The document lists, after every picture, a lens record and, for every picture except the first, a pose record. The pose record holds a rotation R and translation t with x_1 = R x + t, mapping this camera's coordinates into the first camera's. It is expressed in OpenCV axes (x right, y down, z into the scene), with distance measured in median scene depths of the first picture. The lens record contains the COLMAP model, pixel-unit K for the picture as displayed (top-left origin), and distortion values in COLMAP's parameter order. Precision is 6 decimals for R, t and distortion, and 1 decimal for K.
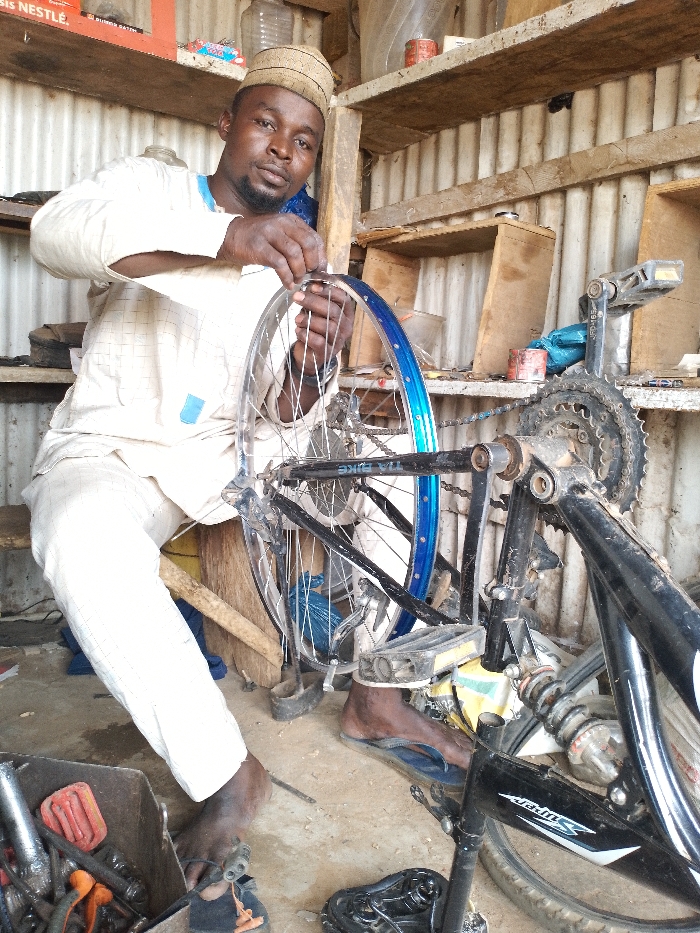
lens RADIAL K [[750.9, 0, 350.8], [0, 750.9, 473.7], [0, 0, 1]] dist [0.007870, -0.066517]
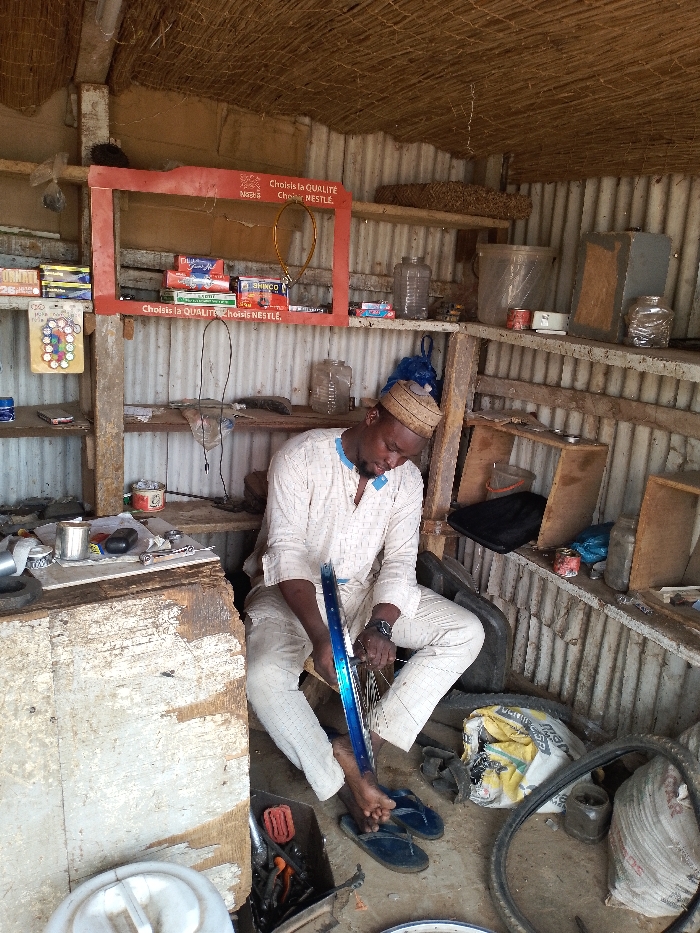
lens RADIAL K [[743.5, 0, 350.0], [0, 743.5, 466.5], [0, 0, 1]] dist [0.052716, -0.130981]
pose [[0.979481, 0.070400, -0.188838, 0.064595], [-0.050451, 0.992821, 0.108448, -0.392514], [0.195117, -0.096695, 0.976002, -0.434570]]
